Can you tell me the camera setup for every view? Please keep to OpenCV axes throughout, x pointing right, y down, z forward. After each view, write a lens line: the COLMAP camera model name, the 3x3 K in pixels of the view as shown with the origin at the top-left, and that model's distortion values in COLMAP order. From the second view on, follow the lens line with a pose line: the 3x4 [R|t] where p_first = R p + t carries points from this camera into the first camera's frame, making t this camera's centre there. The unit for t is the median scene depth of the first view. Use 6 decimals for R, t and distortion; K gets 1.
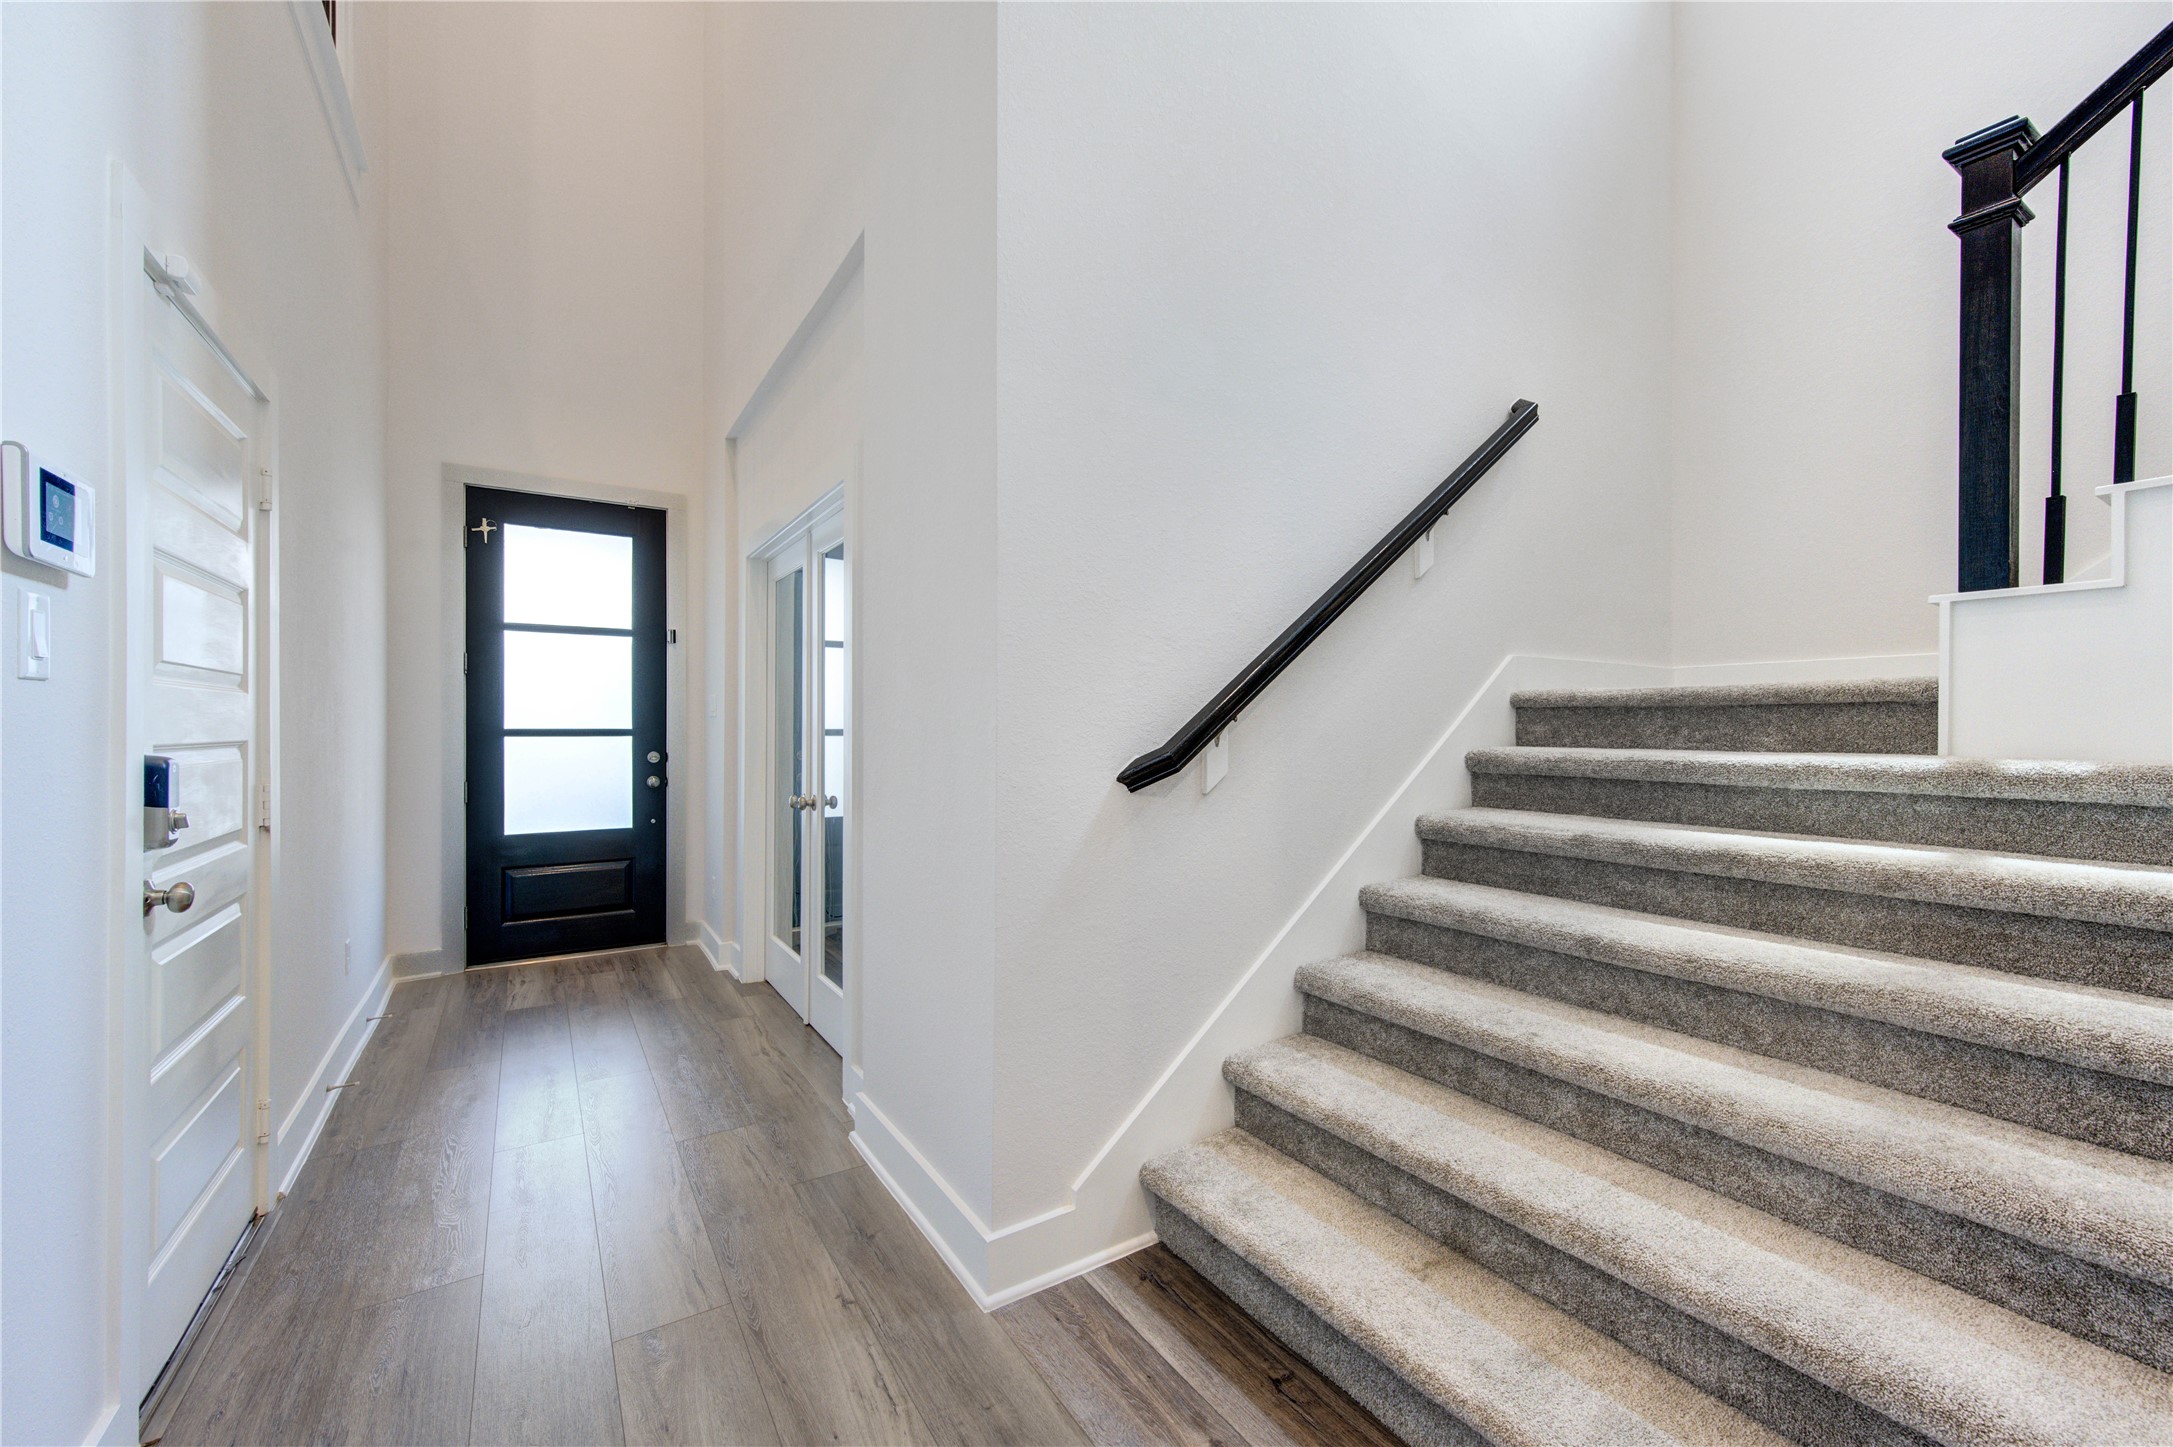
lens RADIAL K [[851.7, 0, 1092.3], [0, 851.7, 733.5], [0, 0, 1]] dist [-0.000768, 0.000123]
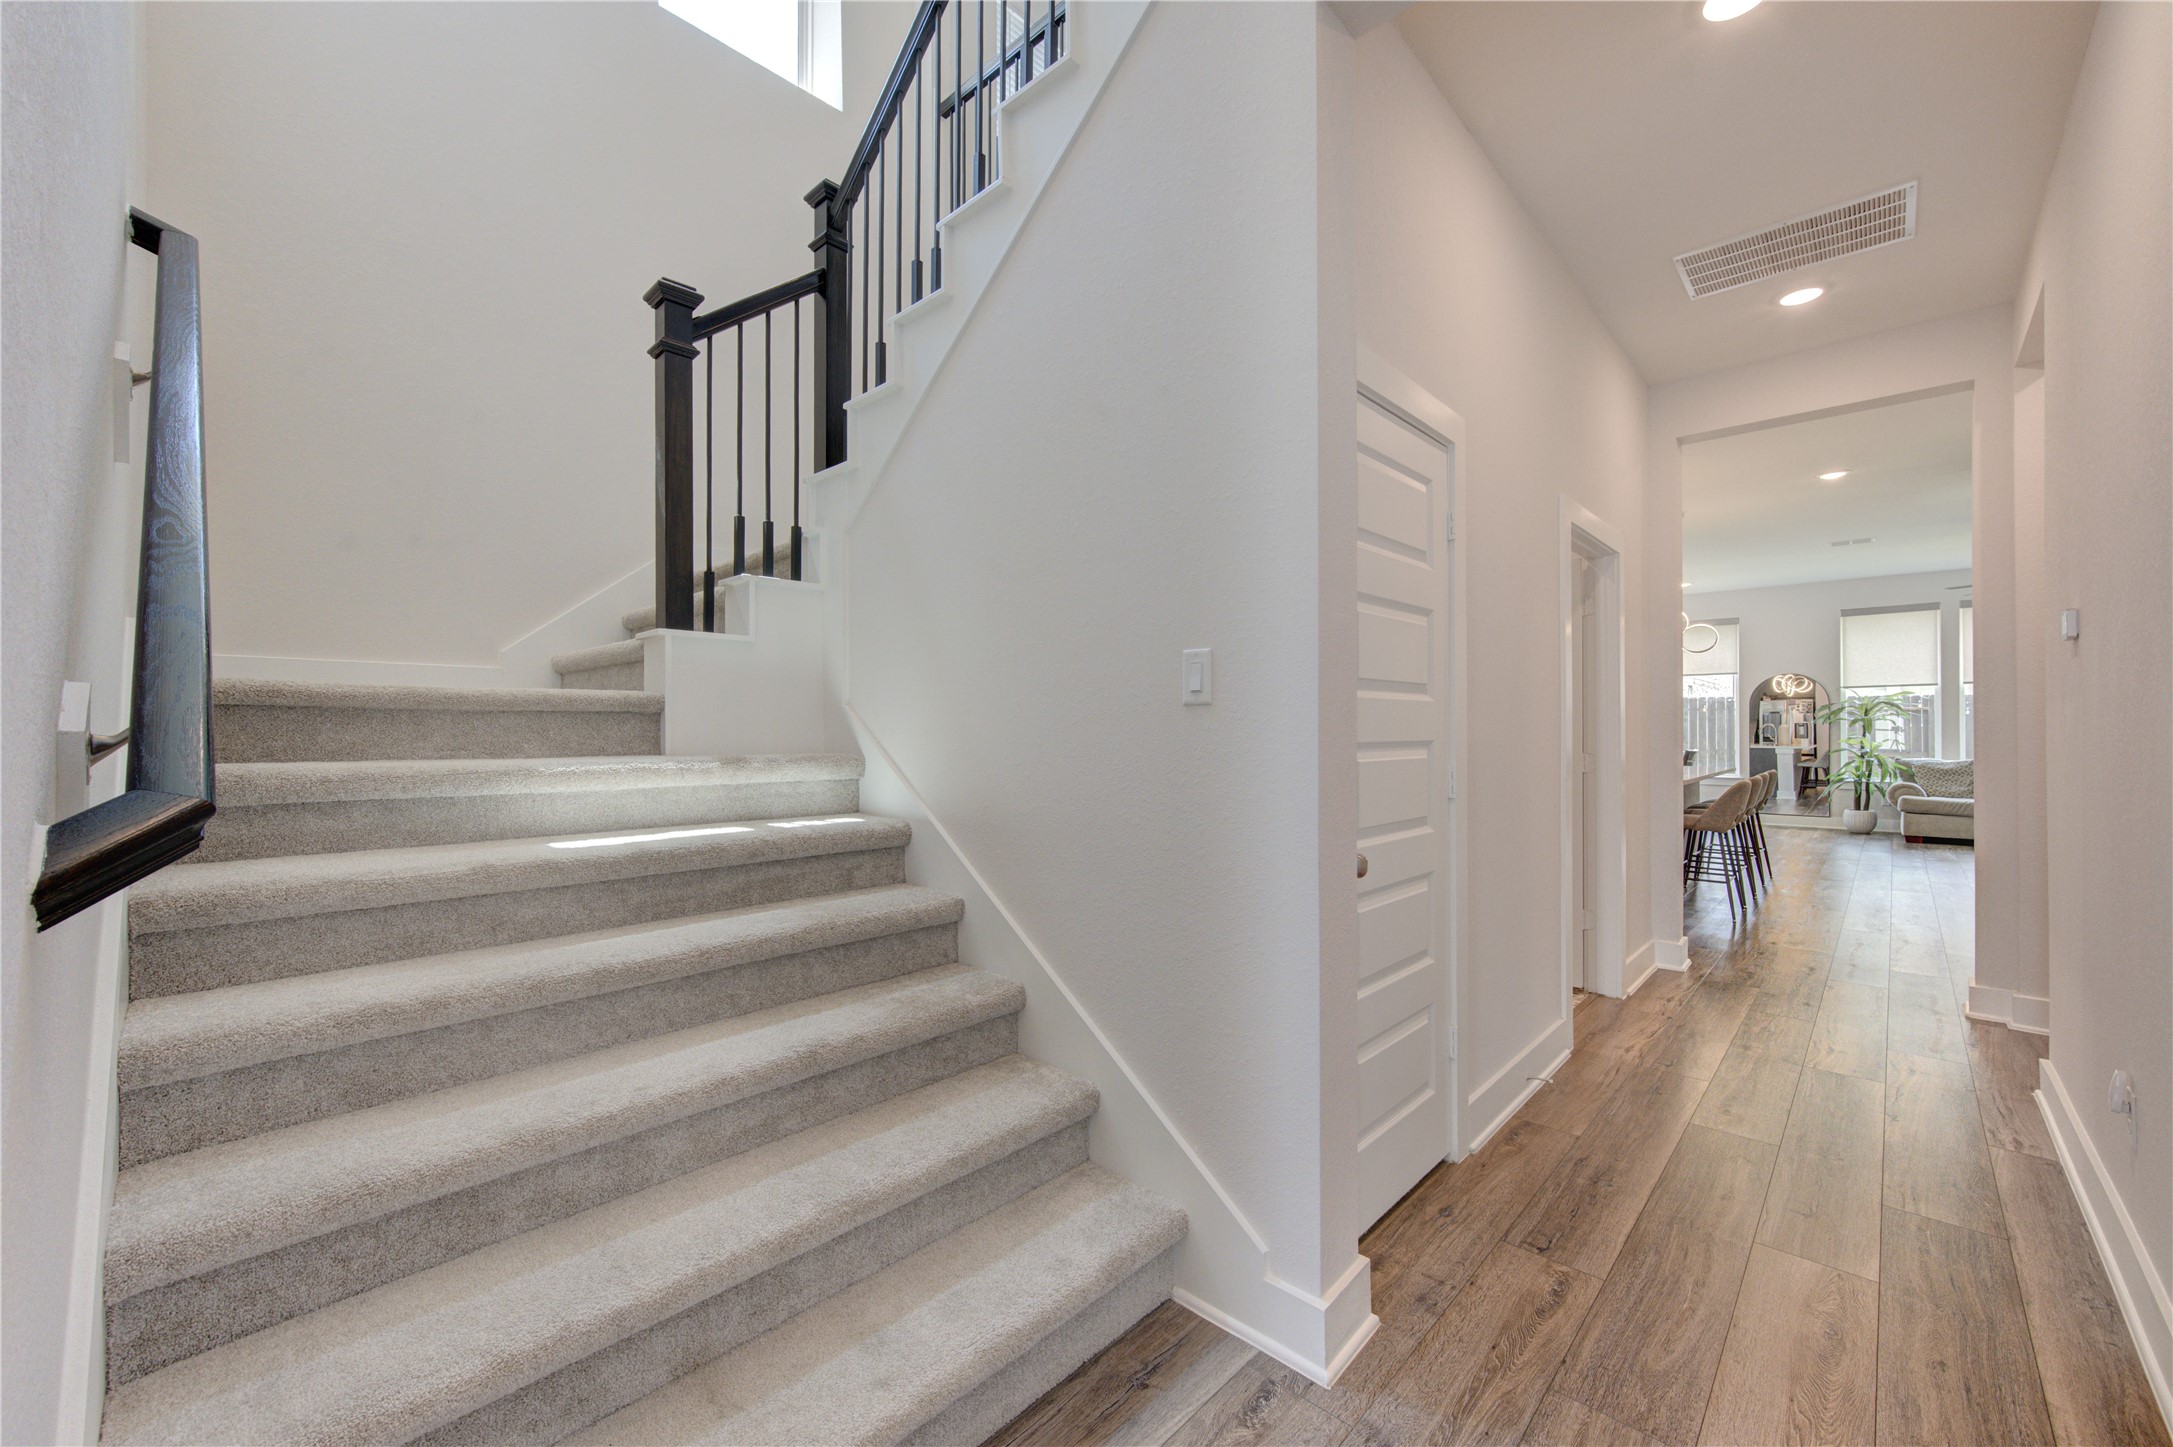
lens RADIAL K [[851.7, 0, 1092.9], [0, 851.7, 720.0], [0, 0, 1]] dist [-0.000768, 0.000123]
pose [[-0.231028, 0.009628, 0.972899, -0.410915], [0.006507, 0.999944, -0.008351, -0.012537], [-0.972925, 0.004401, -0.231078, 0.707562]]
